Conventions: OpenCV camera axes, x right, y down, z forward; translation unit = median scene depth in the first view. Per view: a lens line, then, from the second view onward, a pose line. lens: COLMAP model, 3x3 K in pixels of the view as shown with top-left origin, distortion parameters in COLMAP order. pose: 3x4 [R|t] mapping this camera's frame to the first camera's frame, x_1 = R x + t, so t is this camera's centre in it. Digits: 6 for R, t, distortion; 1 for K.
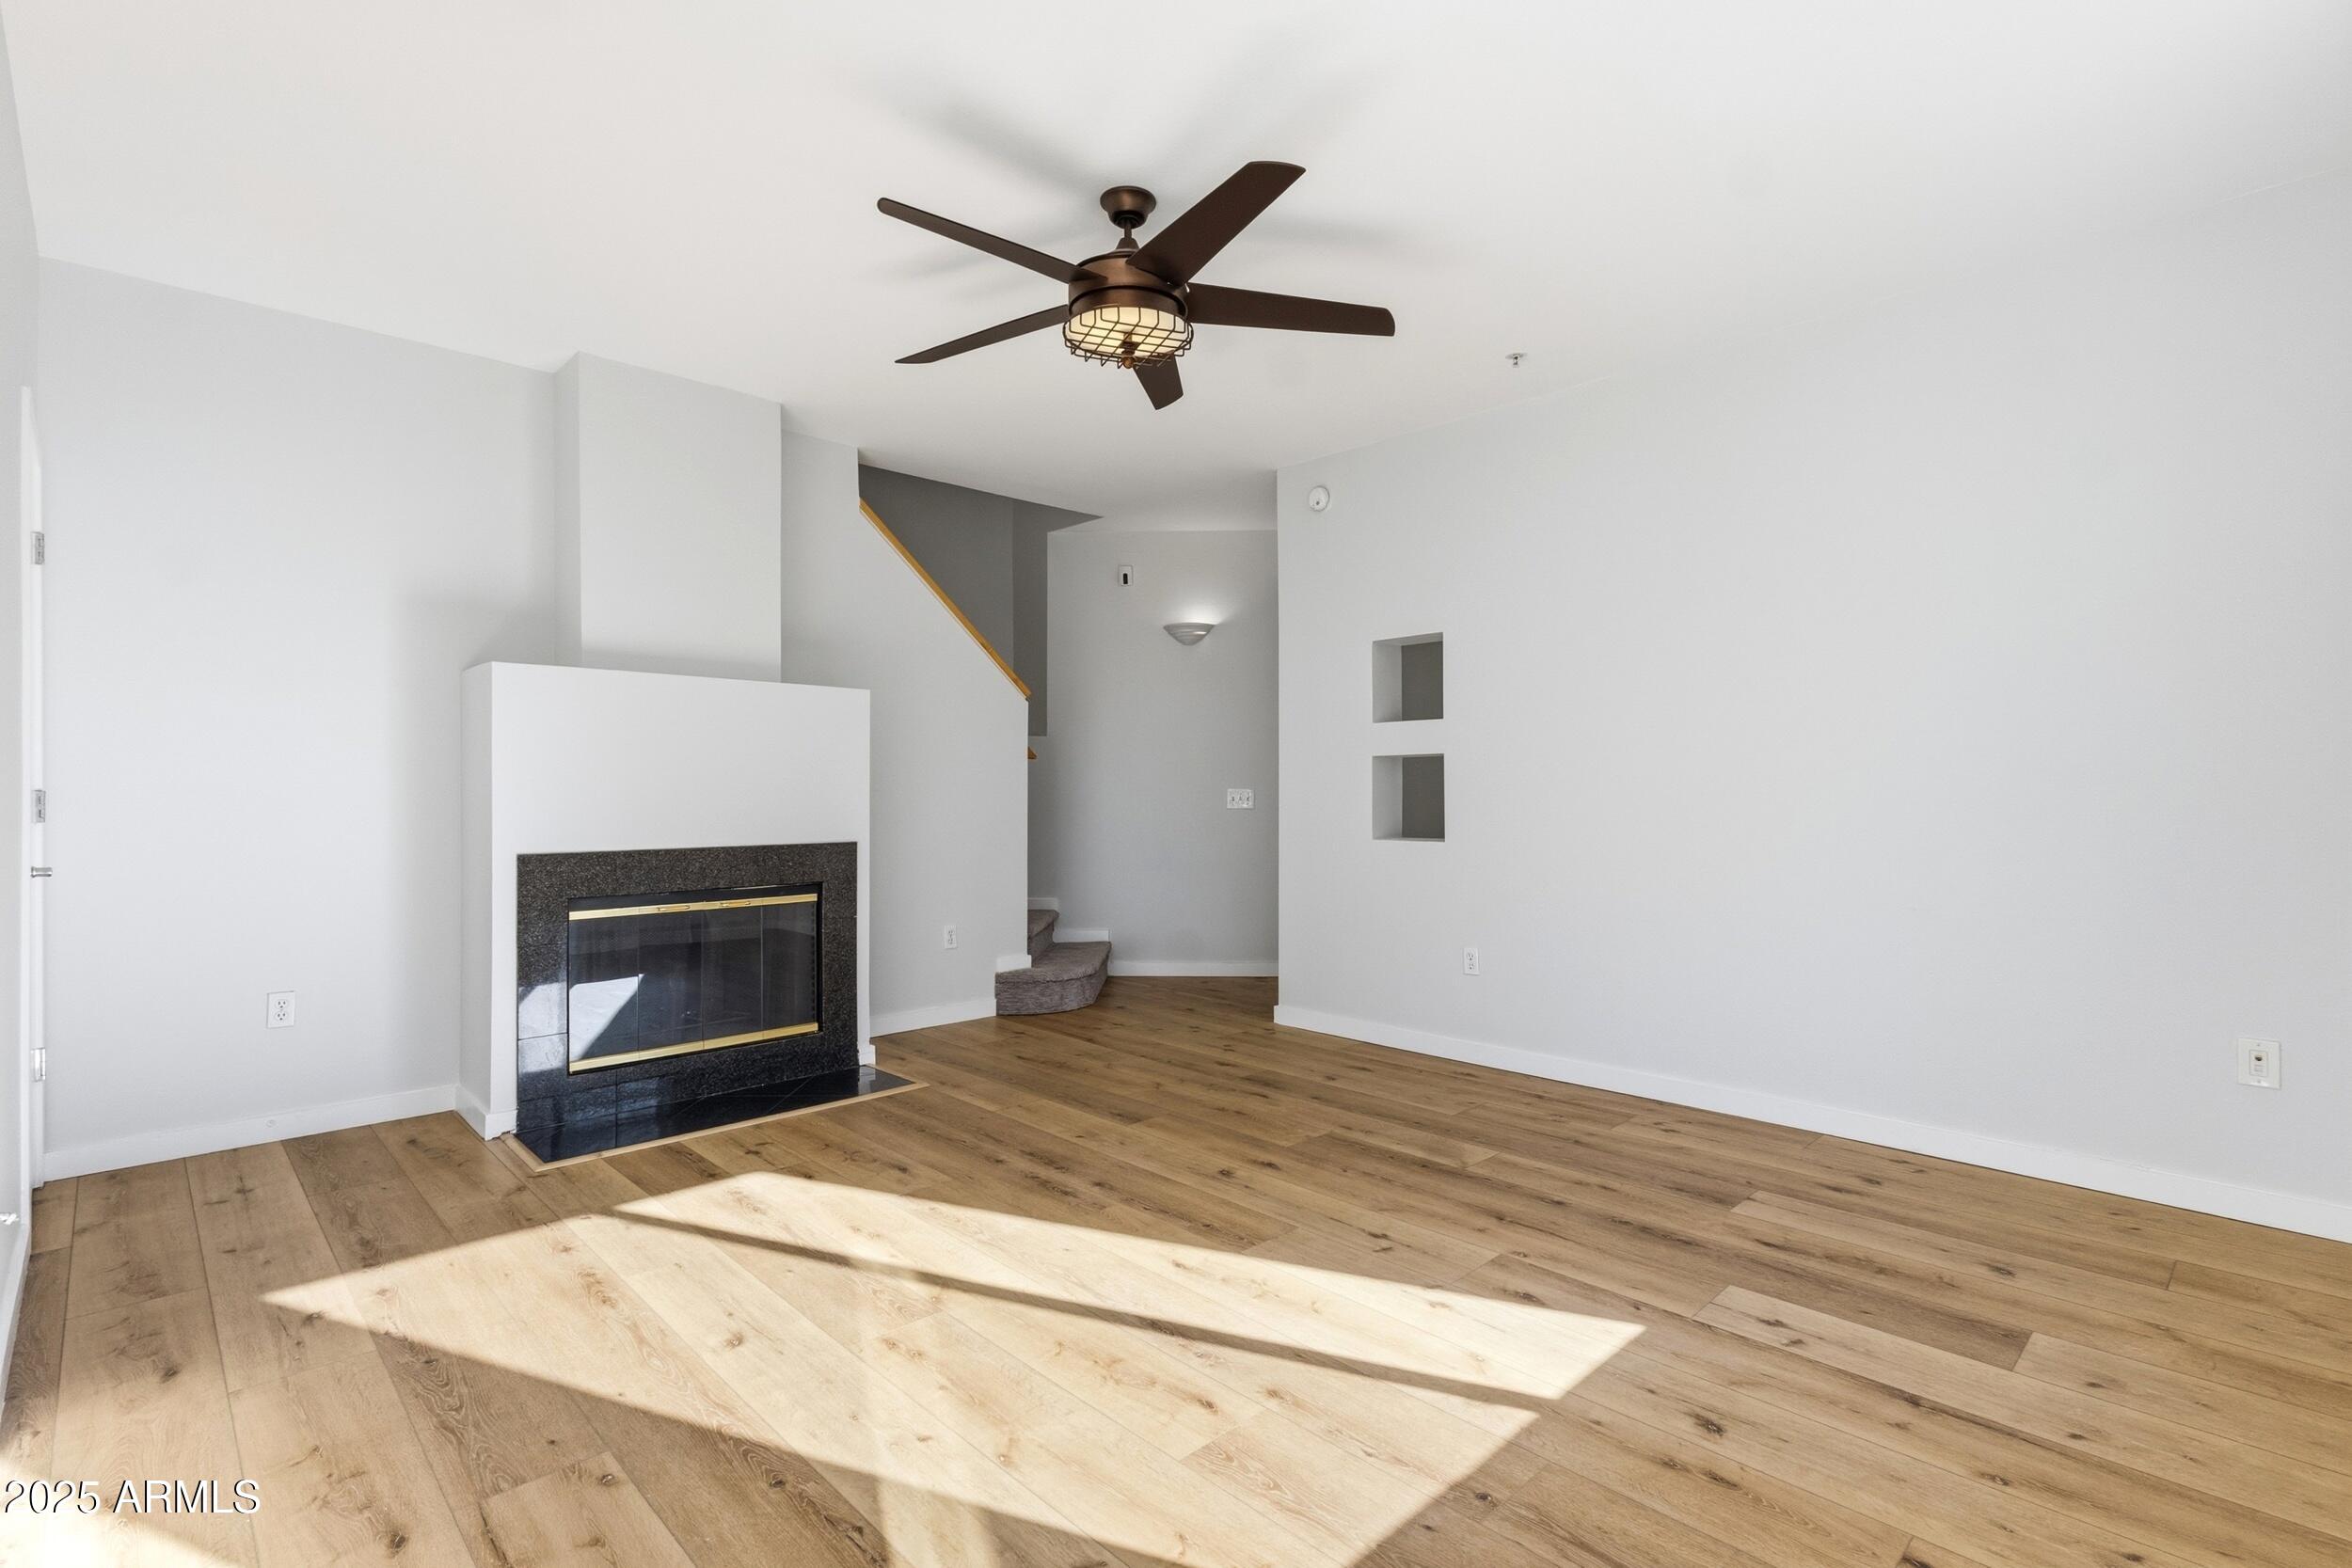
lens RADIAL K [[1113.1, 0, 1174.9], [0, 1113.1, 787.8], [0, 0, 1]] dist [0.001179, 0.000223]
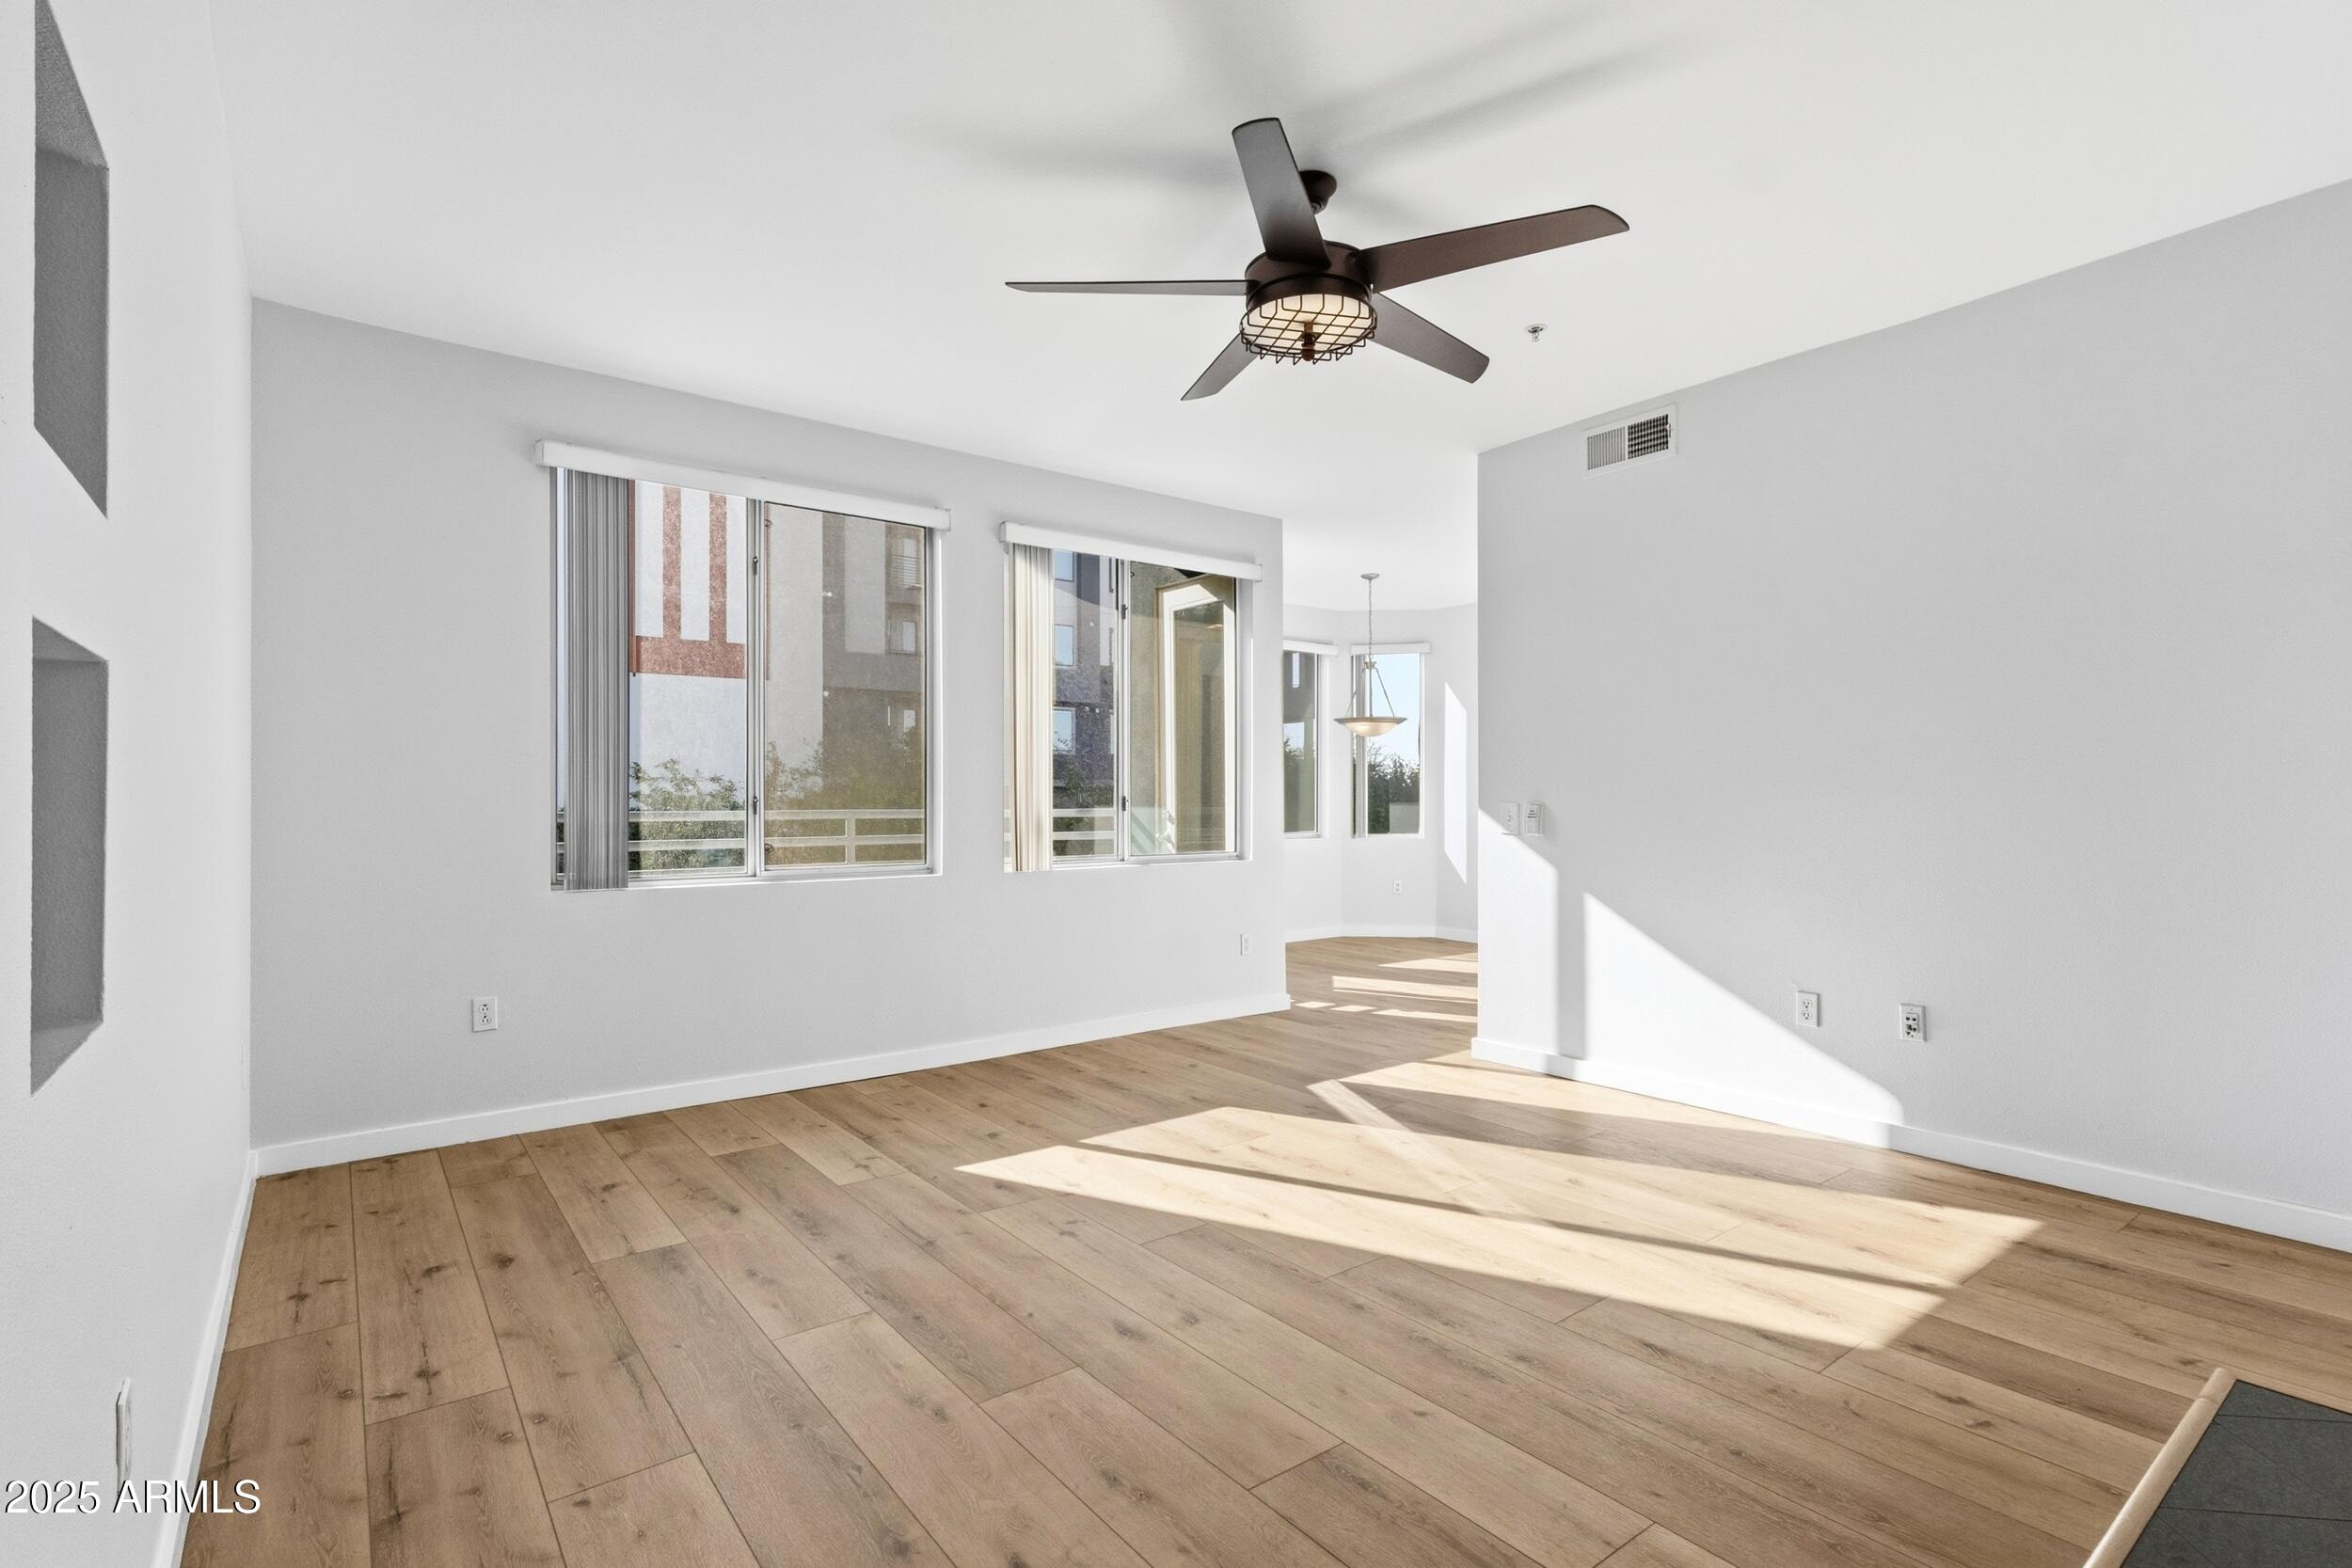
lens RADIAL K [[1113.1, 0, 1177.2], [0, 1113.1, 793.1], [0, 0, 1]] dist [0.001179, 0.000223]
pose [[-0.994212, 0.004812, 0.107332, -0.030632], [0.003588, 0.999926, -0.011593, 0.004666], [-0.107380, -0.011141, -0.994156, 2.002334]]
